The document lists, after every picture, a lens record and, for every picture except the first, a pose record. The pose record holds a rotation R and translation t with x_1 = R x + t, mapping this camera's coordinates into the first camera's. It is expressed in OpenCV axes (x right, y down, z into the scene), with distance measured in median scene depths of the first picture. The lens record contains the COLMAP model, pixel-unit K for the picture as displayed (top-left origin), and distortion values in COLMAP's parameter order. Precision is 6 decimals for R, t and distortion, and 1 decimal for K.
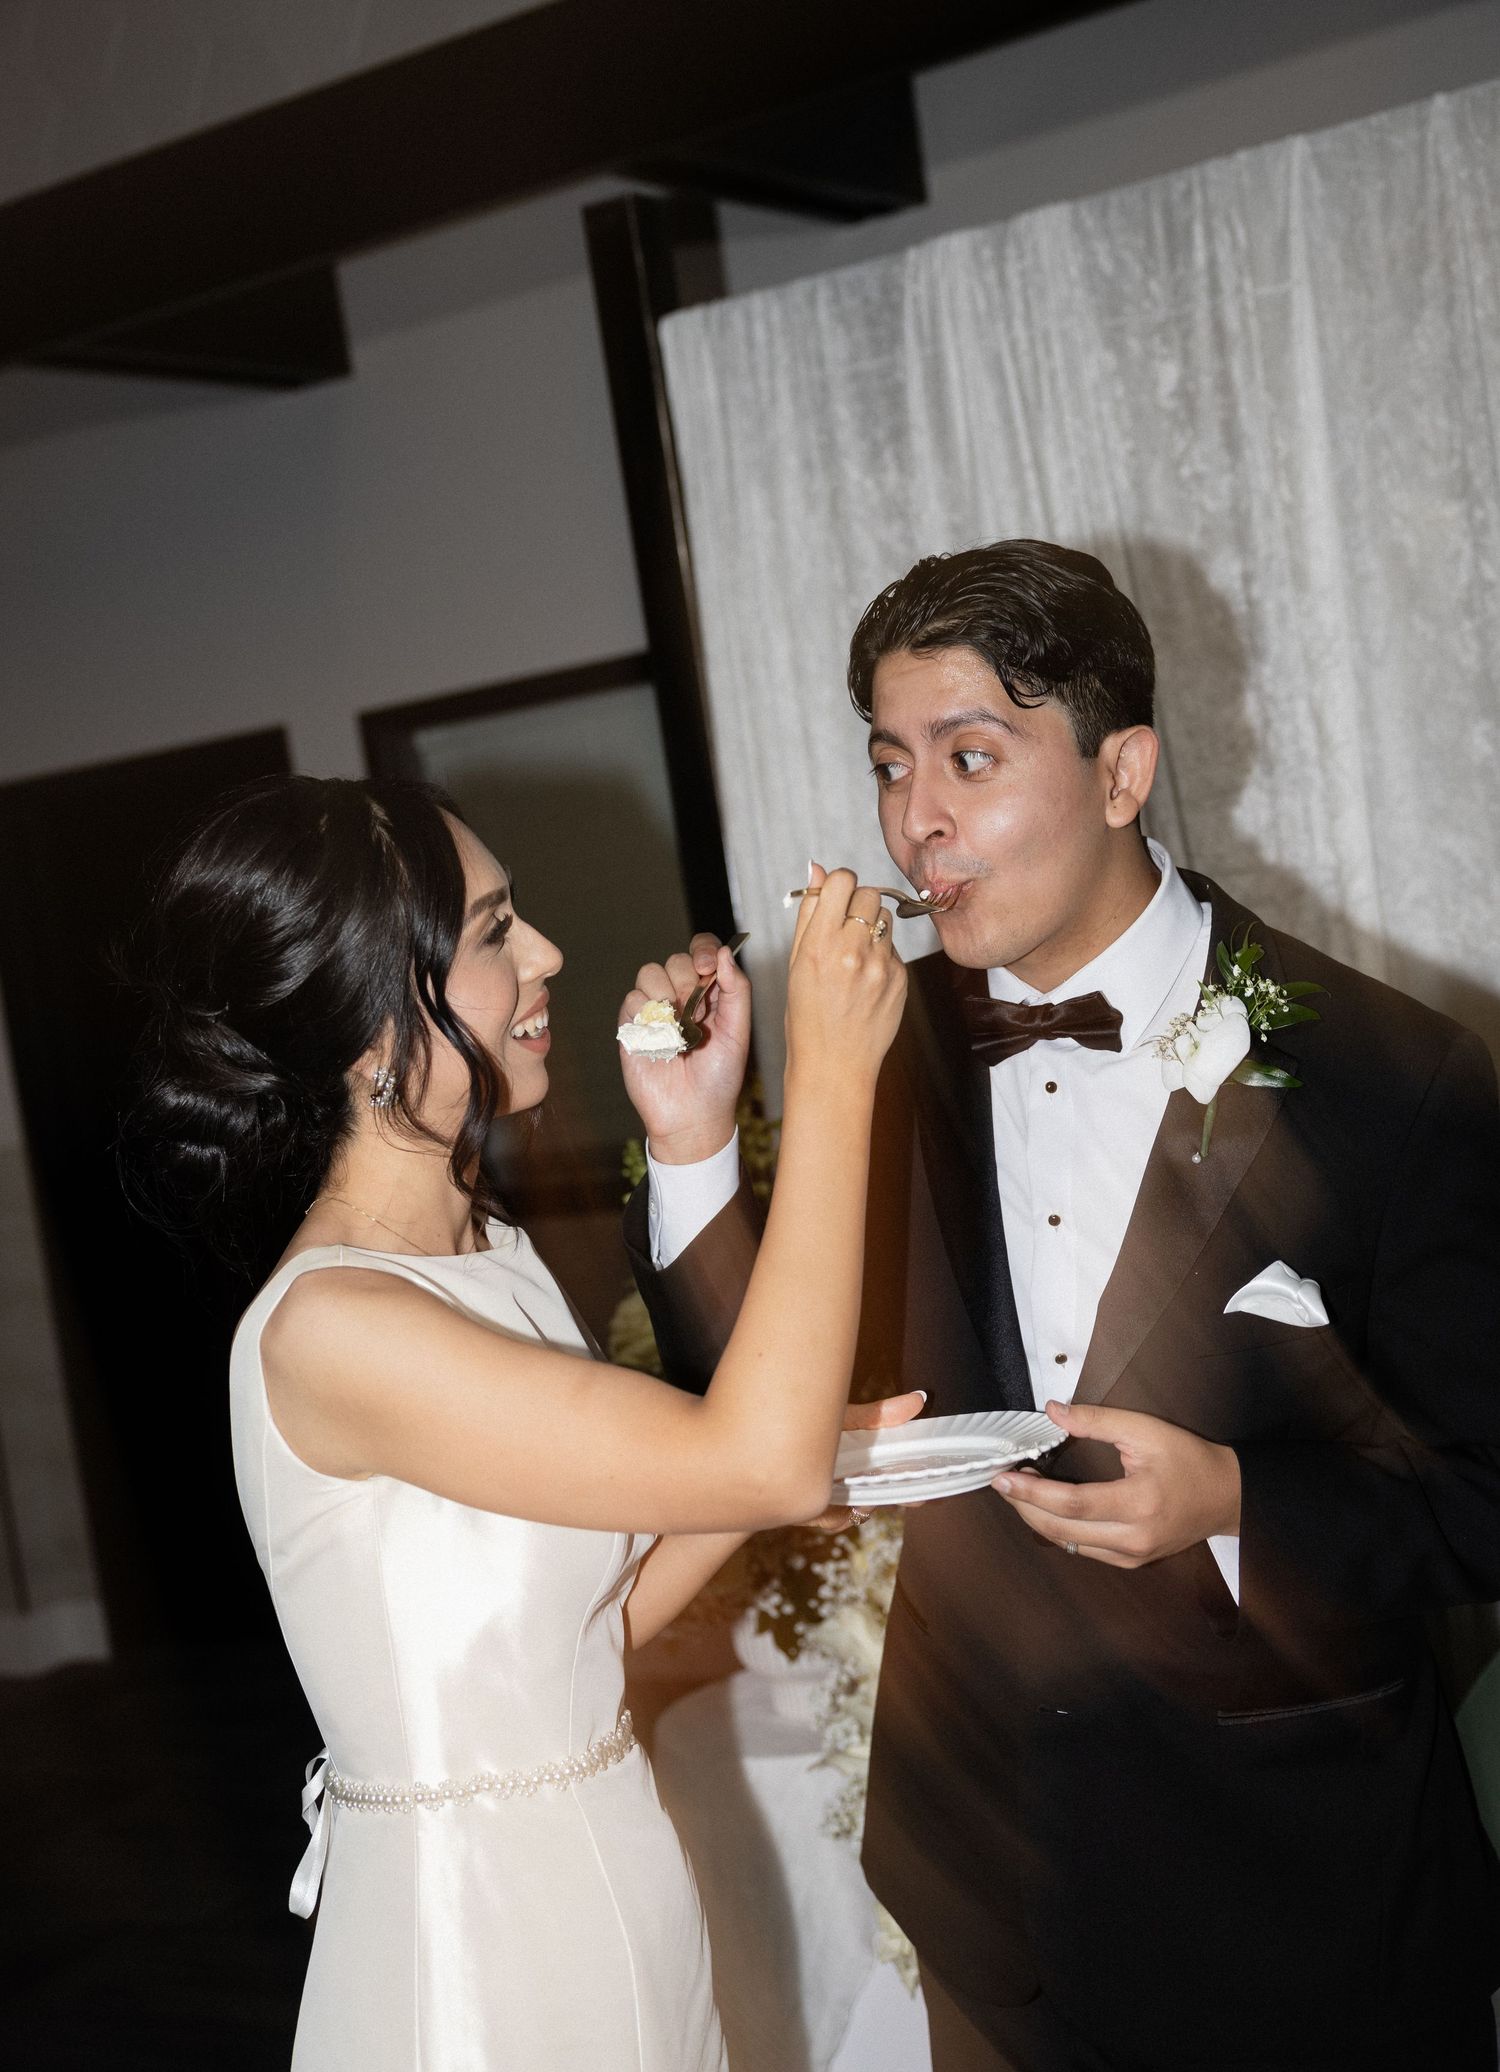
lens RADIAL K [[2808.4, 0, 738.2], [0, 2808.4, 1027.7], [0, 0, 1]] dist [-0.030227, 0.000000]
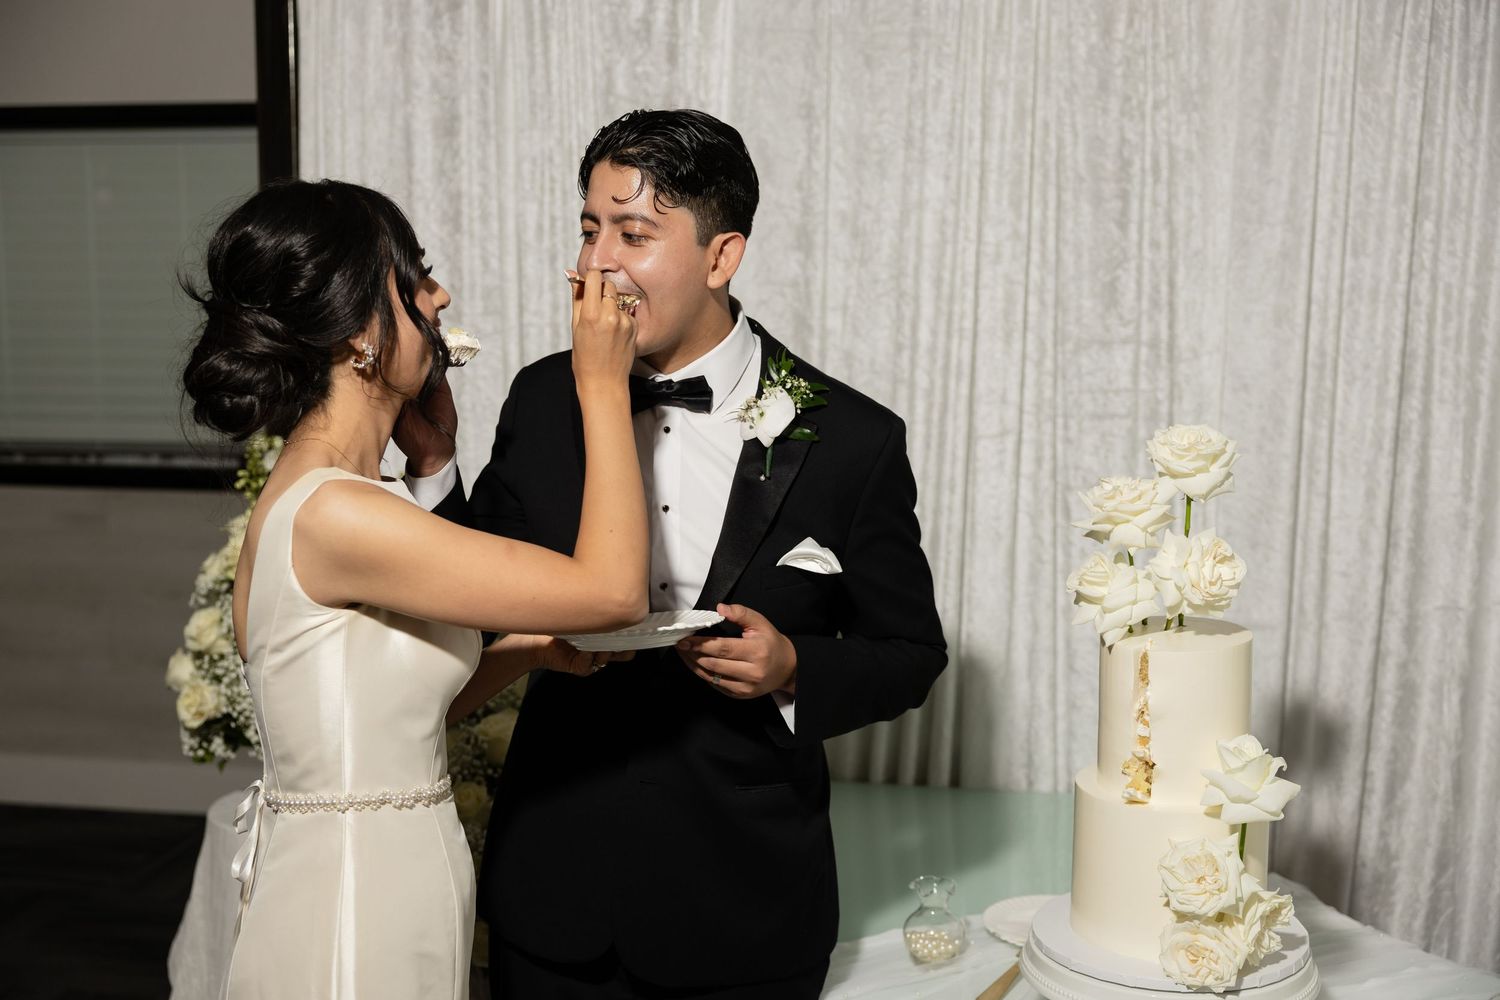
lens RADIAL K [[1888.8, 0, 783.1], [0, 1888.8, 522.1], [0, 0, 1]] dist [0.024520, 0.000000]
pose [[0.922286, 0.109895, 0.370556, -0.141057], [-0.128685, 0.991337, 0.026287, 0.021558], [-0.364457, -0.071929, 0.928438, -0.064188]]
